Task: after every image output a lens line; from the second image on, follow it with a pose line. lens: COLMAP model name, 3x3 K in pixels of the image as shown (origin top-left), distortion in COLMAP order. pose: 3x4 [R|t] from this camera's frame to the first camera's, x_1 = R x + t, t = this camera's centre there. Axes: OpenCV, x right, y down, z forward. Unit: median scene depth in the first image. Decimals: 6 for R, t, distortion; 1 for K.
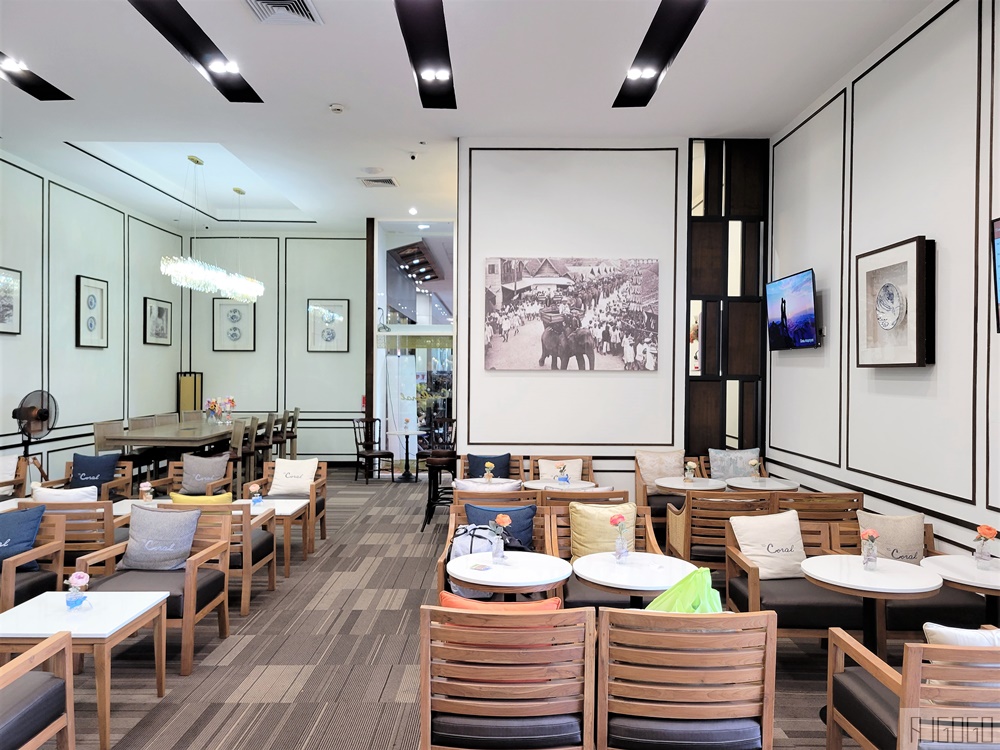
lens RADIAL K [[754.2, 0, 498.8], [0, 754.2, 373.6], [0, 0, 1]] dist [0.025950, -0.012445]
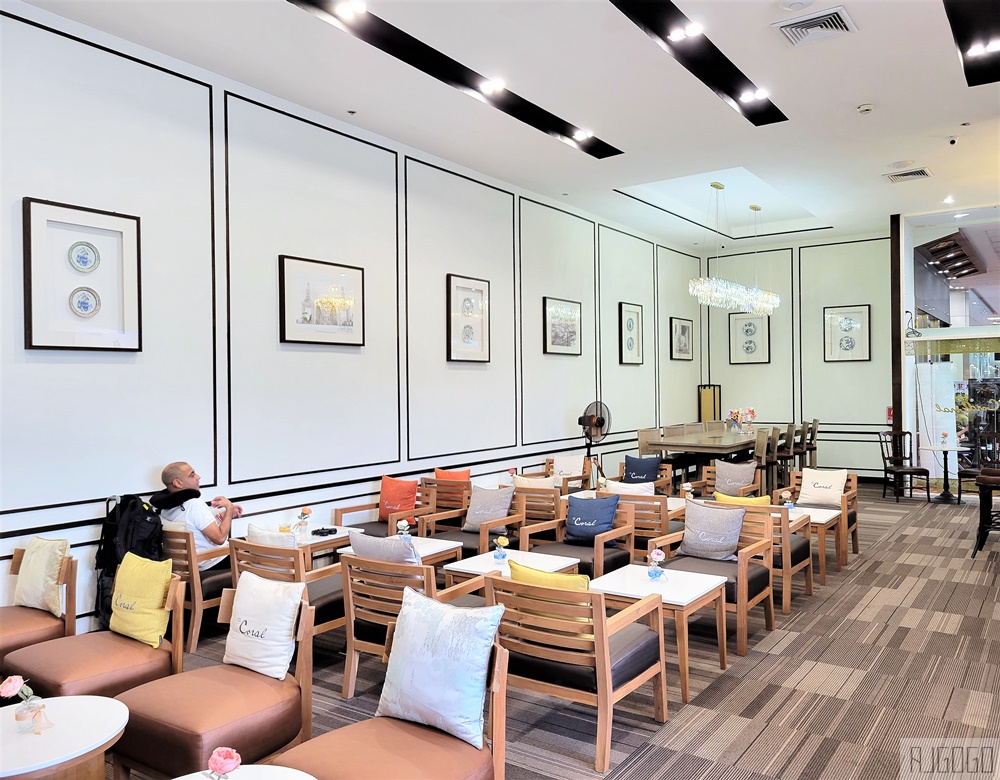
lens RADIAL K [[802.1, 0, 501.7], [0, 802.1, 386.6], [0, 0, 1]] dist [0.056730, -0.037126]
pose [[0.830480, -0.015782, -0.556824, -0.026653], [0.015073, 0.999869, -0.005859, 0.003674], [0.556844, -0.003528, 0.830610, -0.125506]]
